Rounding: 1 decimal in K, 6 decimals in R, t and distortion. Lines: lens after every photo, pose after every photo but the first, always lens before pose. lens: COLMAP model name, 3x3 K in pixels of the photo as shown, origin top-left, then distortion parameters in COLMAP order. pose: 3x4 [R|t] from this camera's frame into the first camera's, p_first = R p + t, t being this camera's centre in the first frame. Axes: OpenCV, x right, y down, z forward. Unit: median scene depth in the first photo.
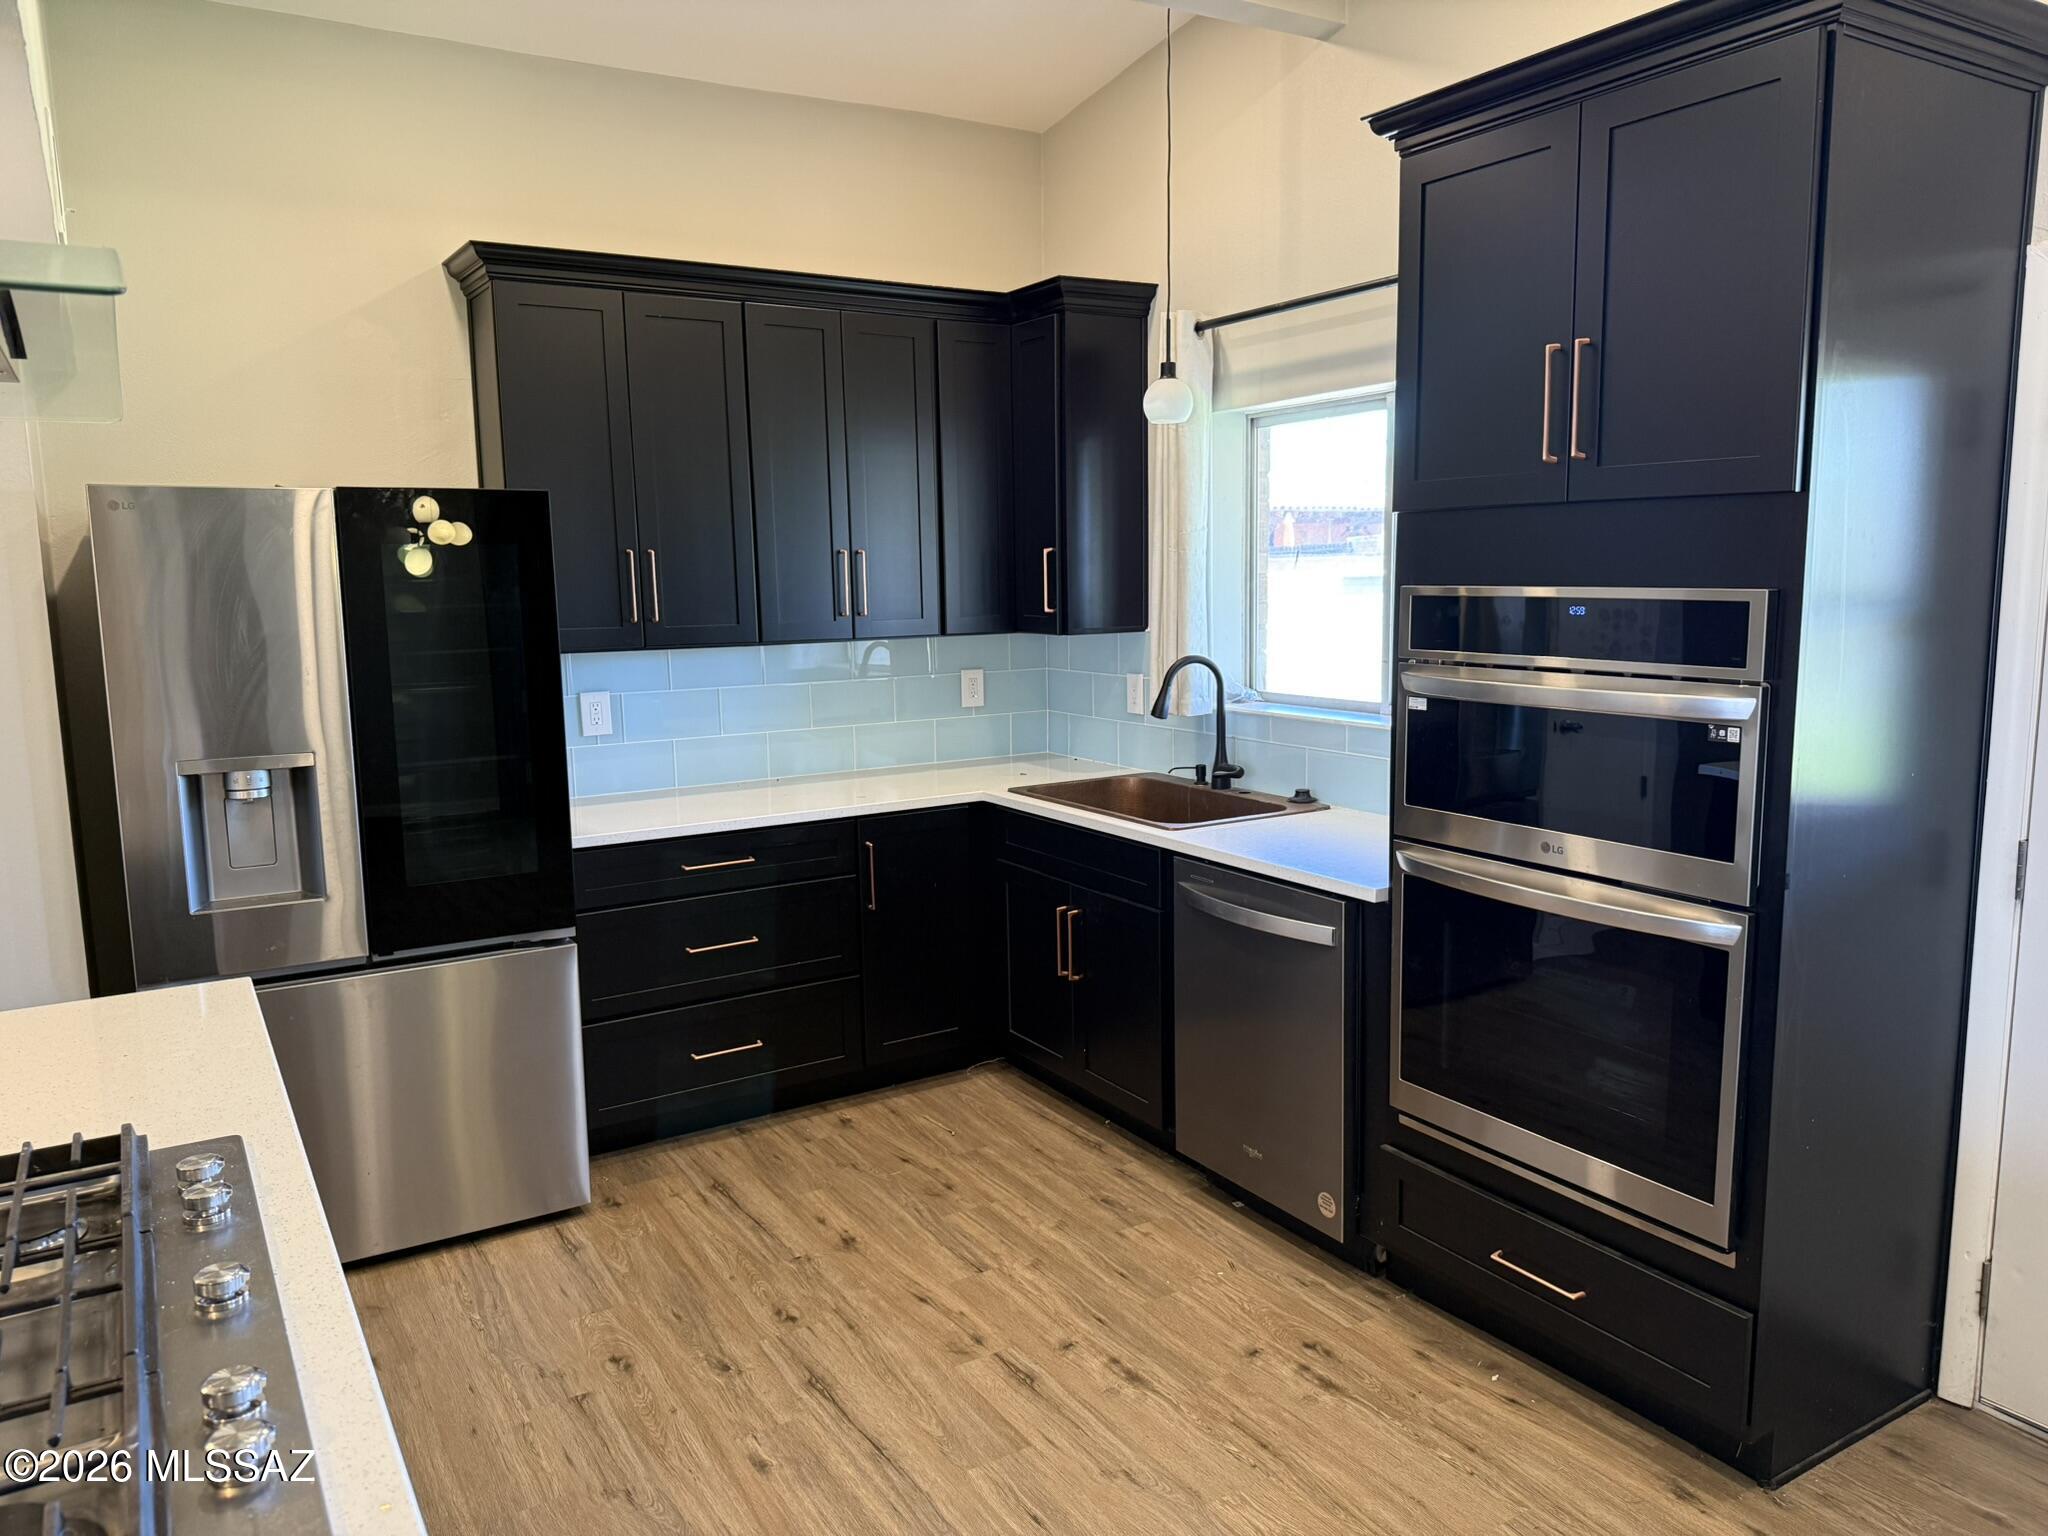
lens RADIAL K [[1454.9, 0, 1024.0], [0, 1454.9, 768.0], [0, 0, 1]] dist [0.005632, -0.009022]
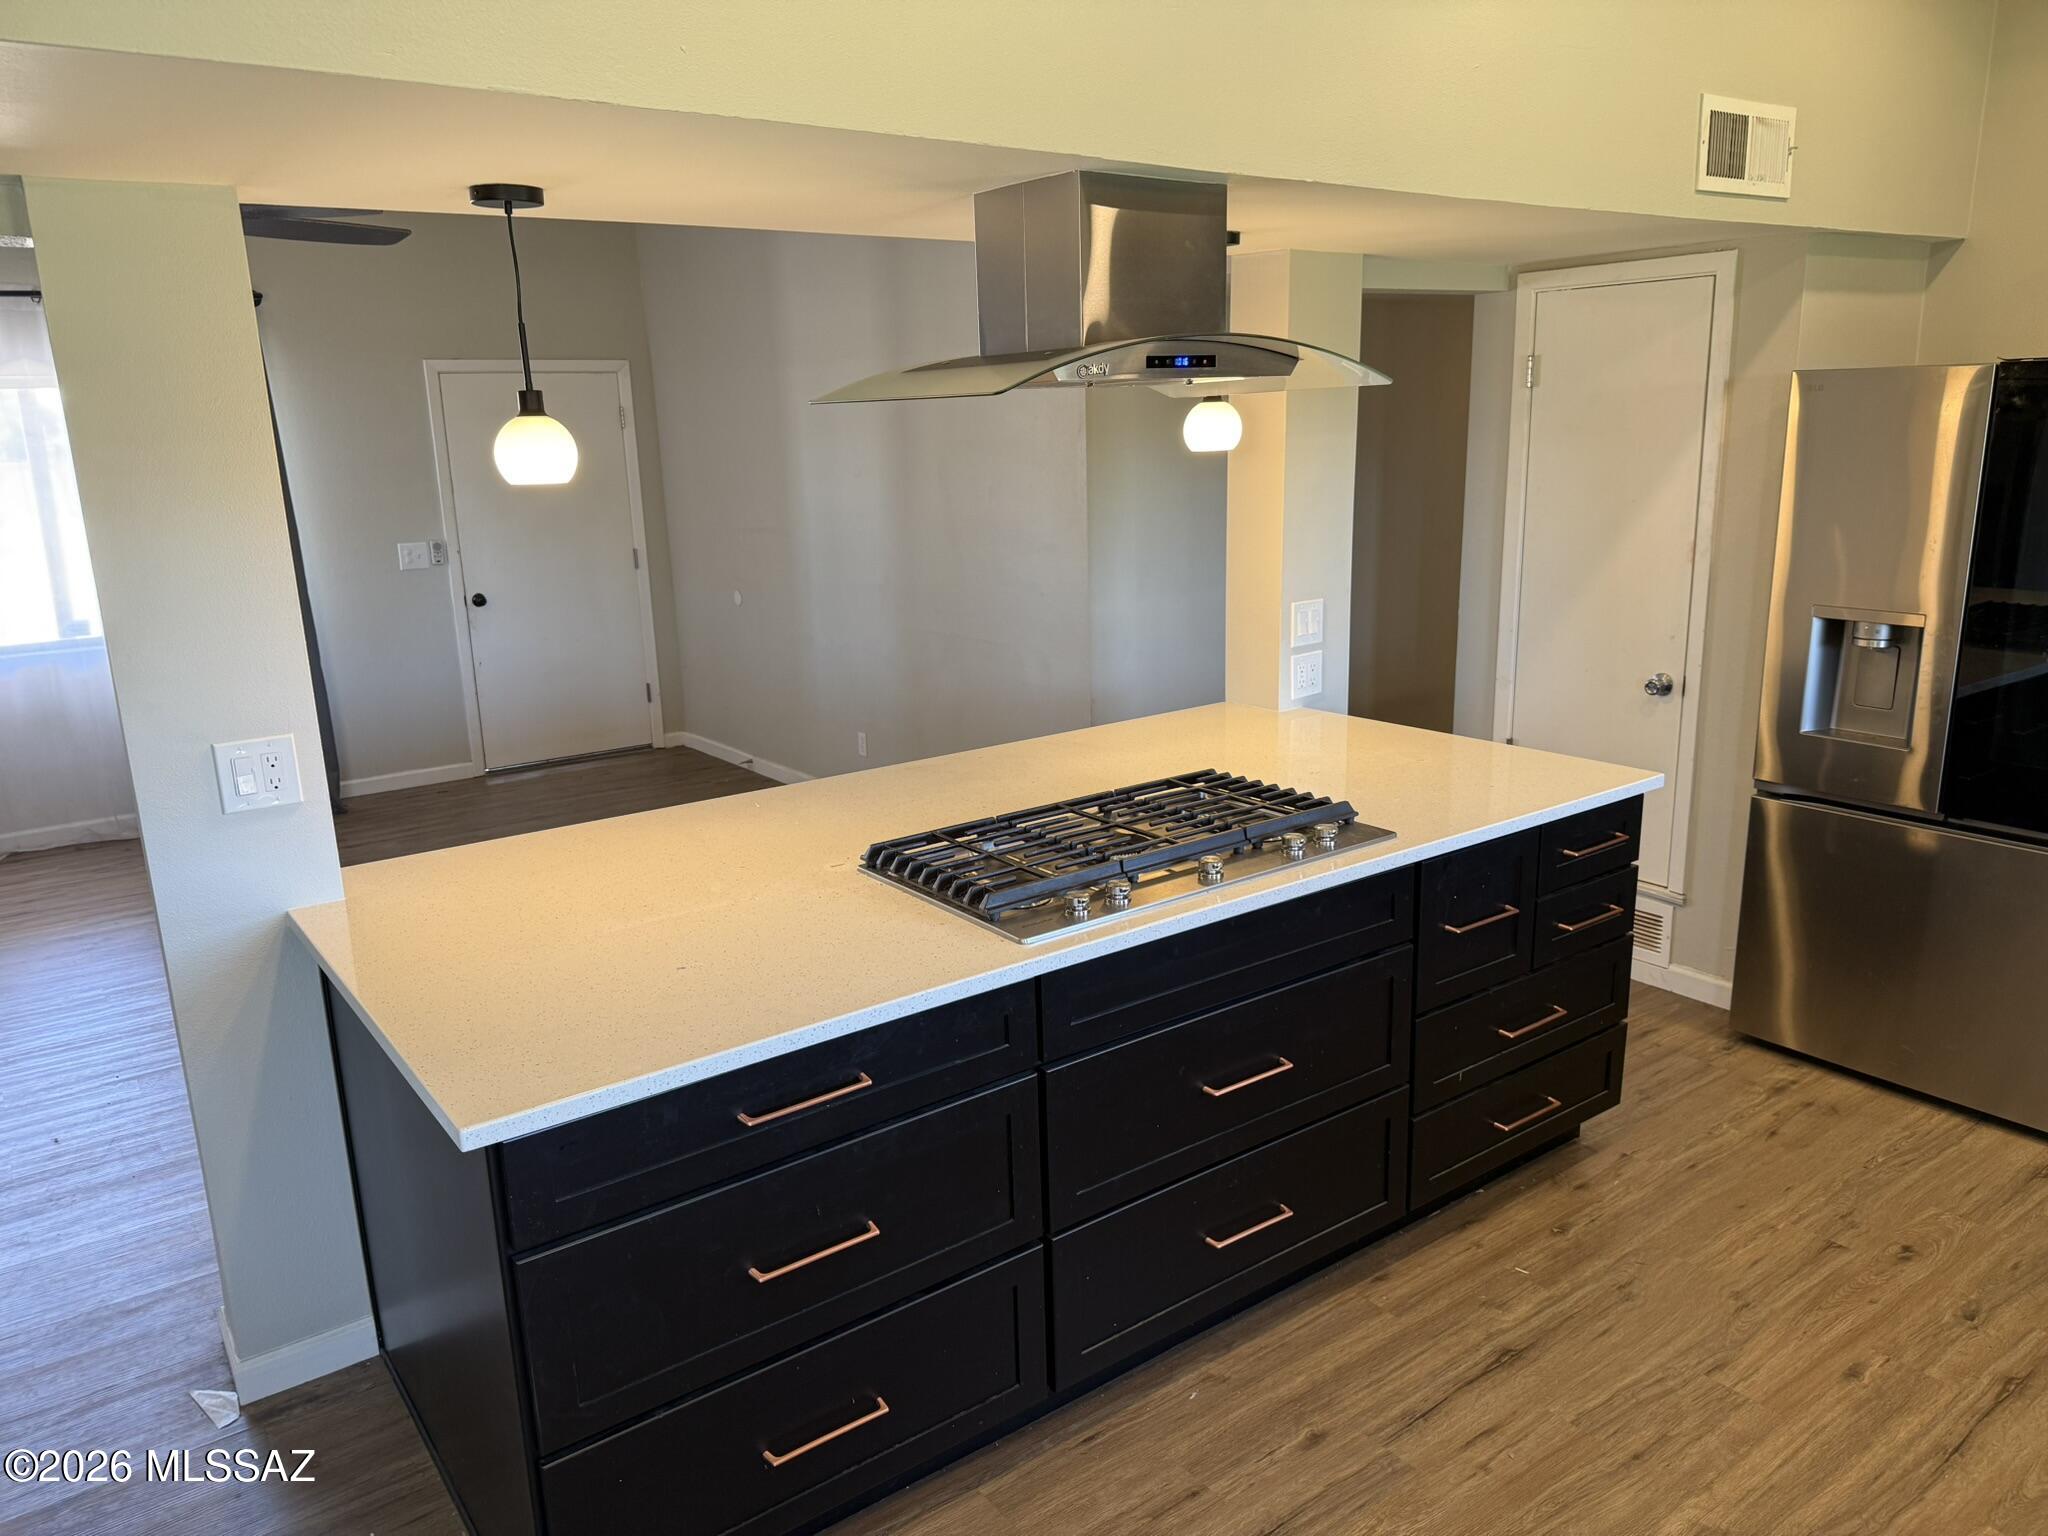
lens RADIAL K [[1446.7, 0, 1014.5], [0, 1446.7, 762.9], [0, 0, 1]] dist [0.055764, -0.070675]
pose [[0.075917, 0.246767, -0.966097, 0.542542], [-0.111256, 0.964939, 0.237728, -0.089033], [0.990888, 0.089436, 0.100710, 0.235412]]
